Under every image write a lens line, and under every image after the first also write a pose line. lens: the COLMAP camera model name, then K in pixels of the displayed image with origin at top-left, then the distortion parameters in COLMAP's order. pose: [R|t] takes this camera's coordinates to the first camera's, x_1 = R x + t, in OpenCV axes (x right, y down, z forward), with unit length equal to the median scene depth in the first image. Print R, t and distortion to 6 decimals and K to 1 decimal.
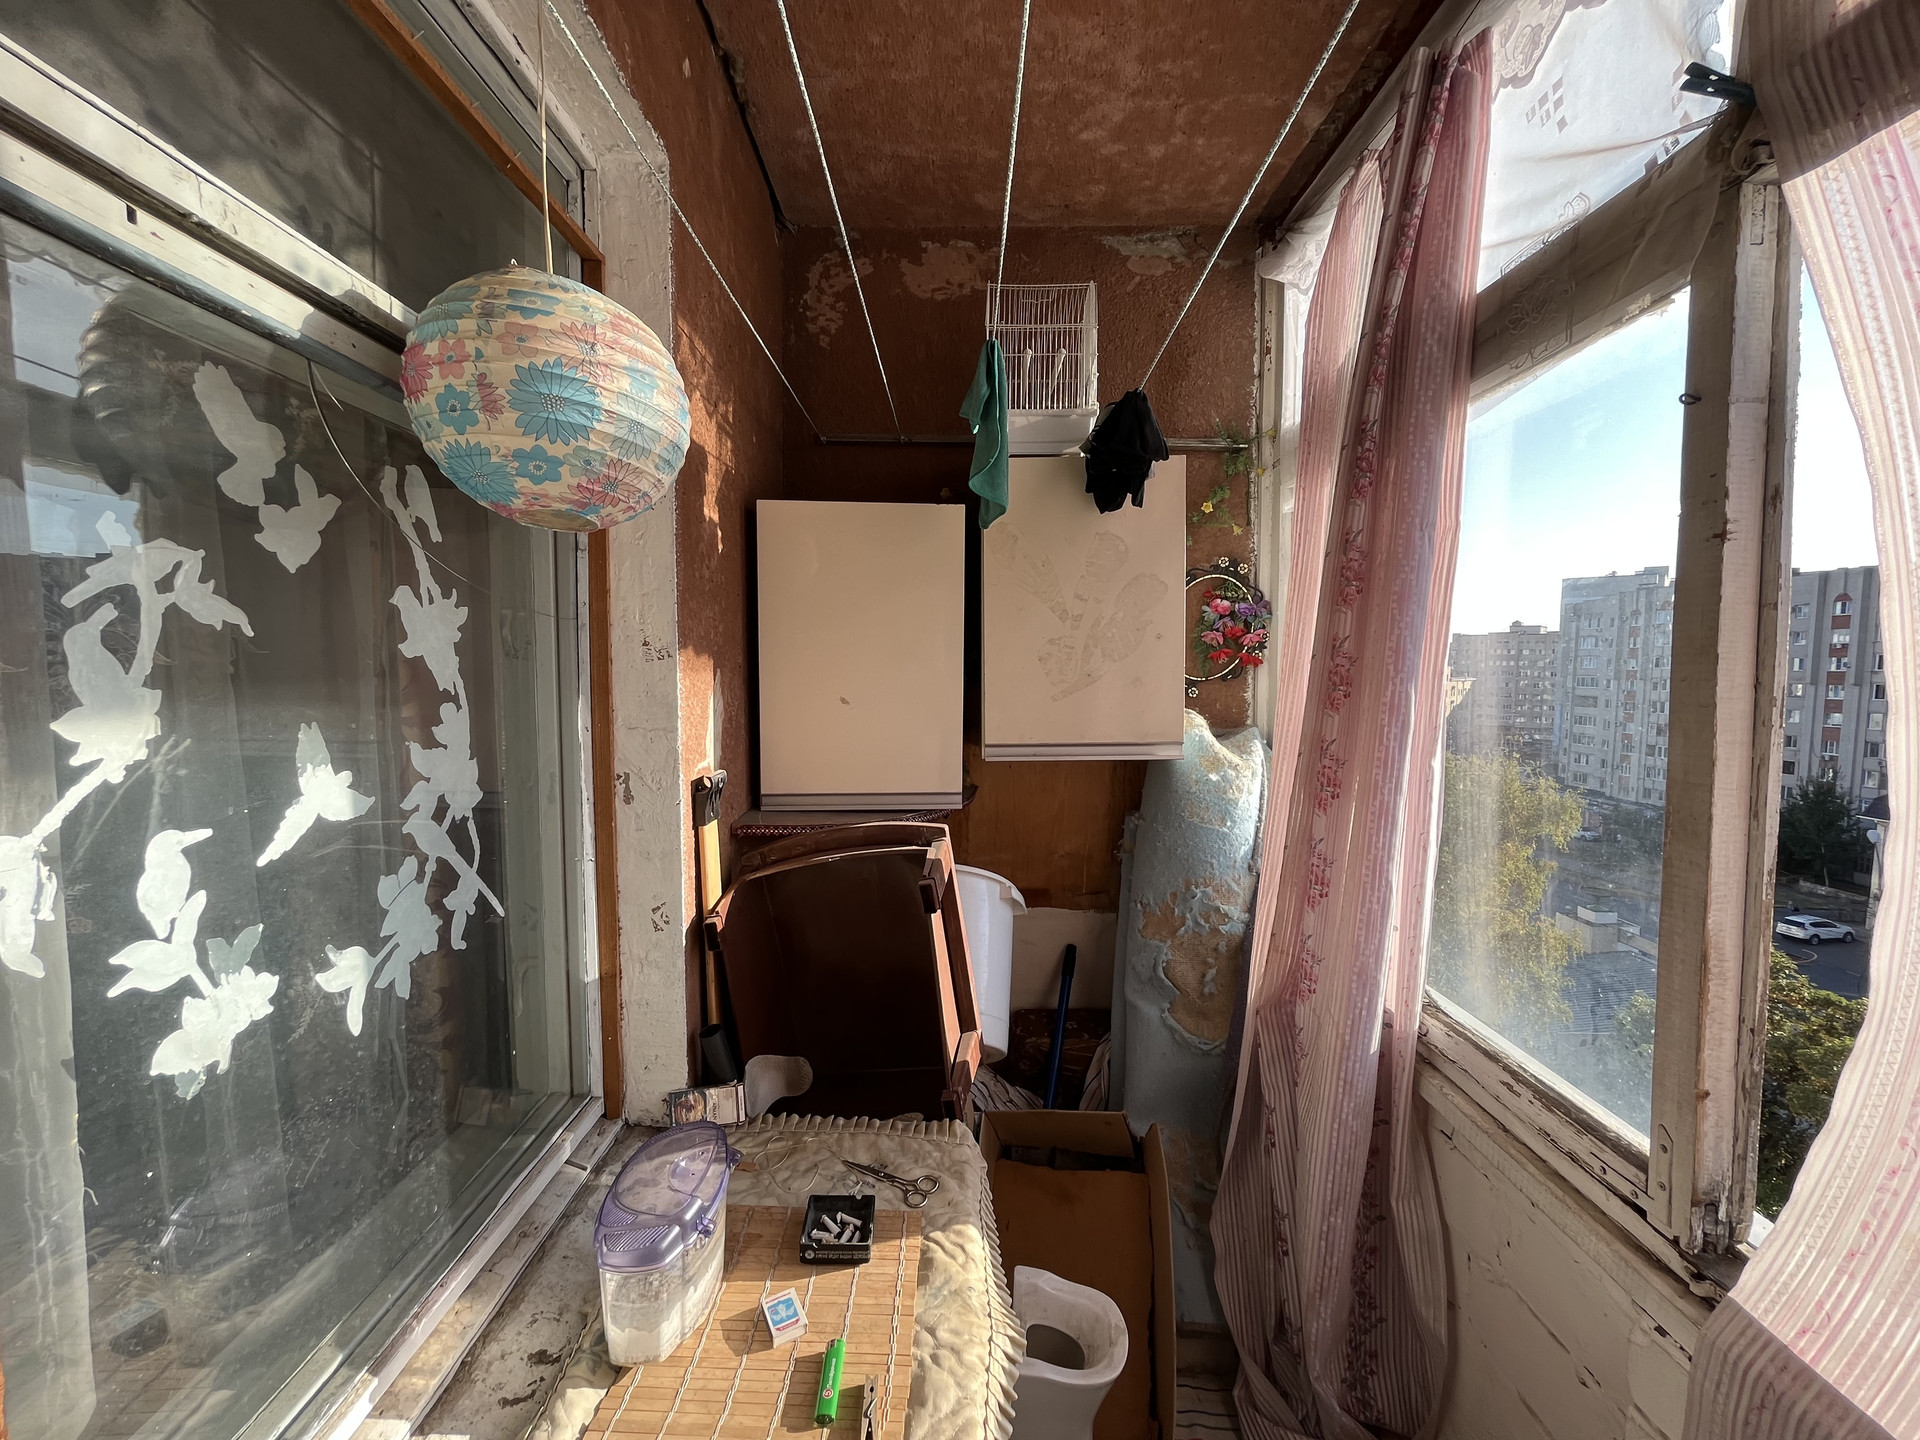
lens RADIAL K [[778.1, 0, 955.9], [0, 778.1, 718.1], [0, 0, 1]] dist [-0.002918, 0.000355]
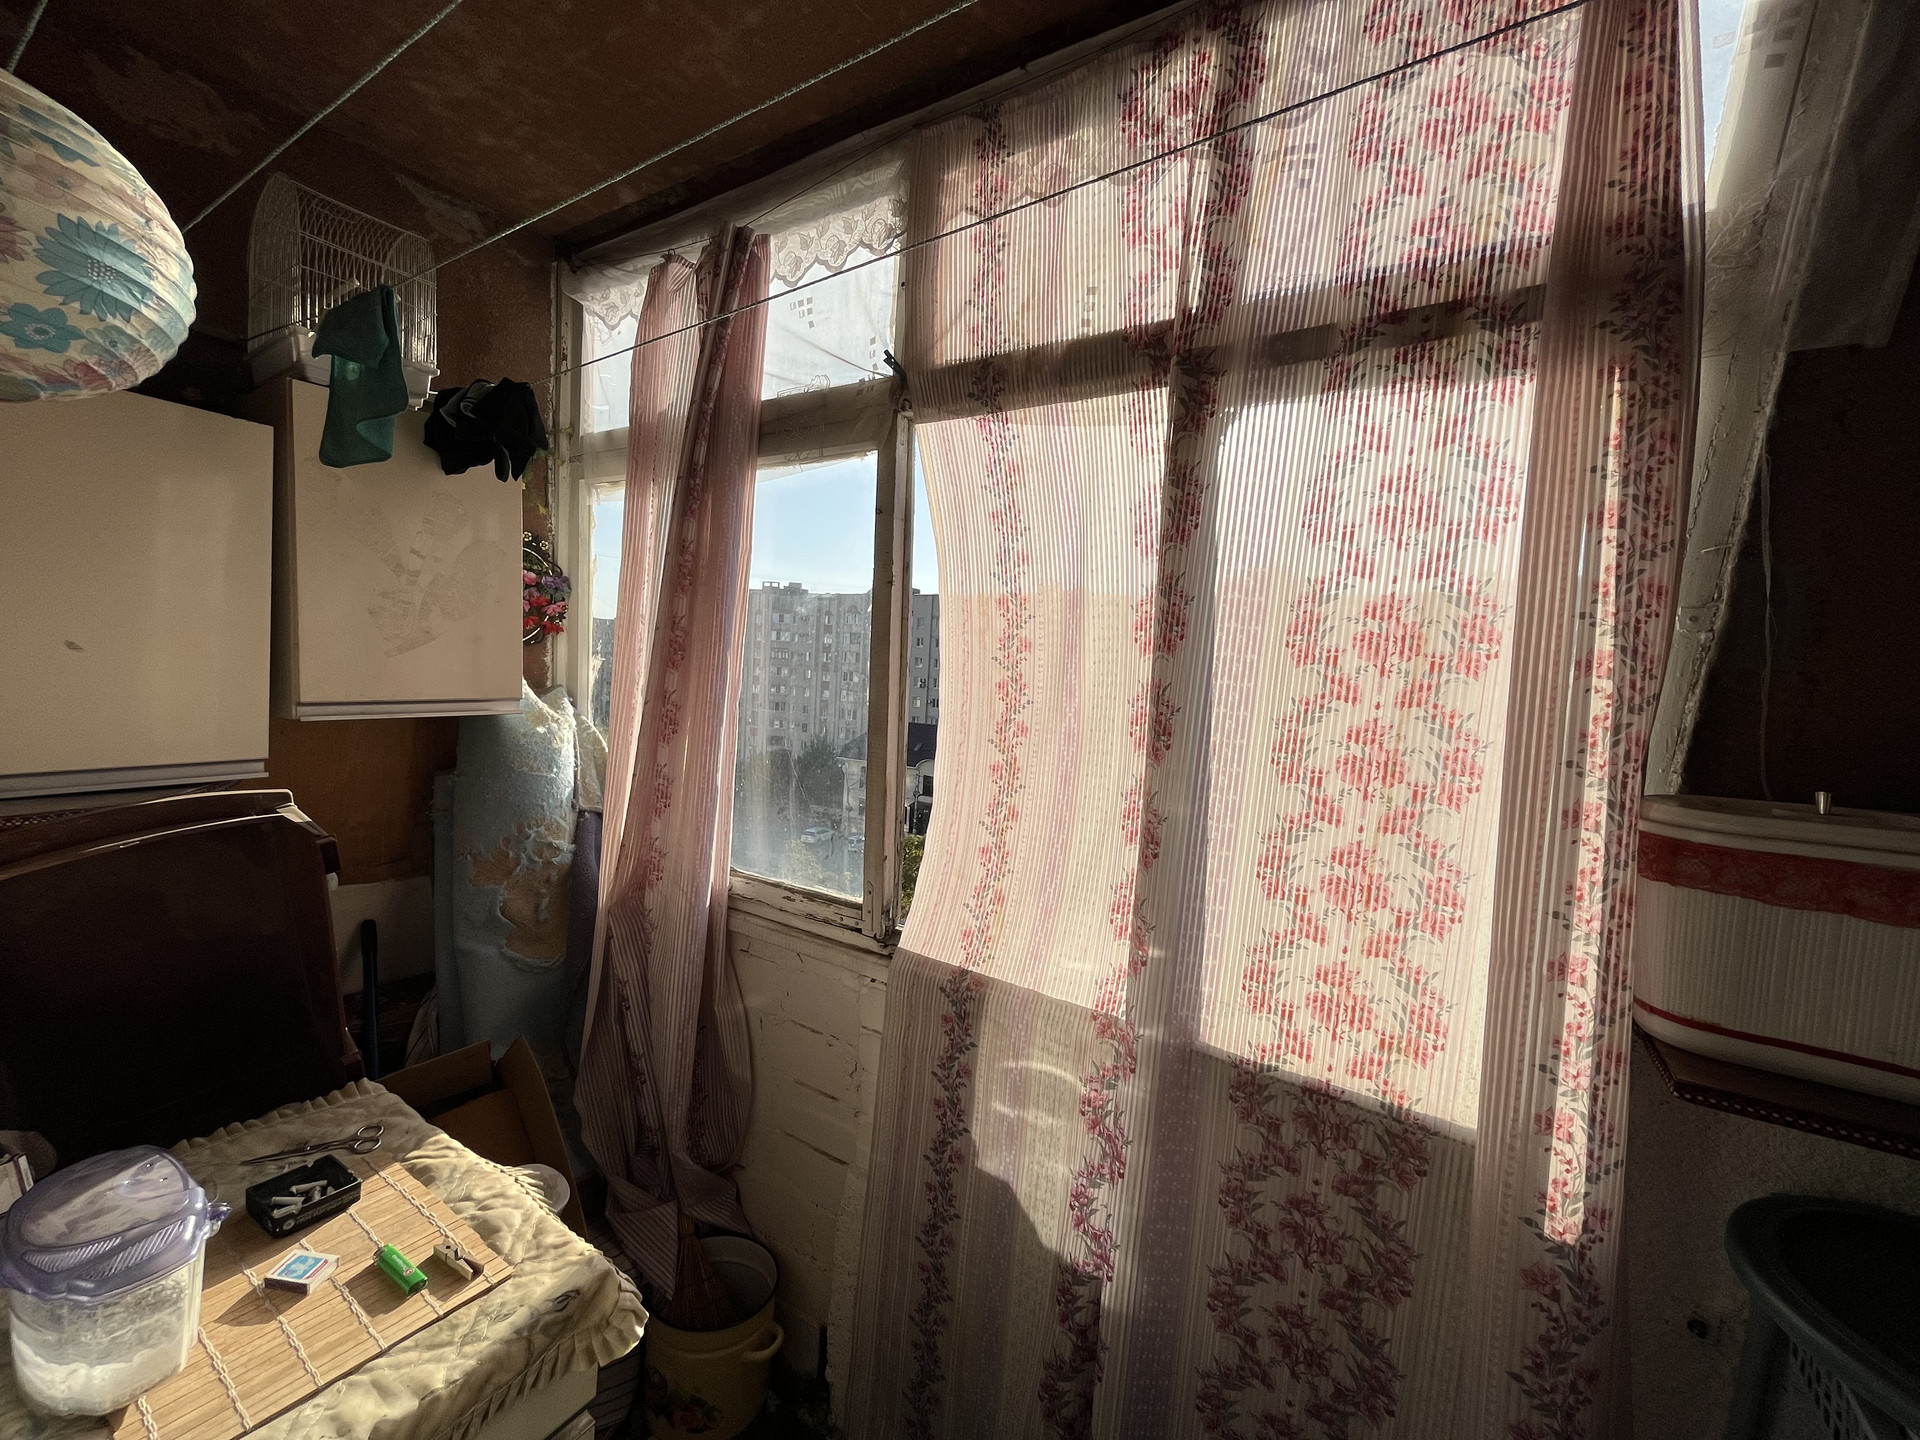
lens RADIAL K [[778.1, 0, 956.7], [0, 778.1, 719.5], [0, 0, 1]] dist [-0.002918, 0.000355]
pose [[0.525887, -0.032182, 0.849945, -0.425994], [0.006453, 0.999406, 0.033848, 0.036858], [-0.850530, -0.012315, 0.525783, -0.144914]]
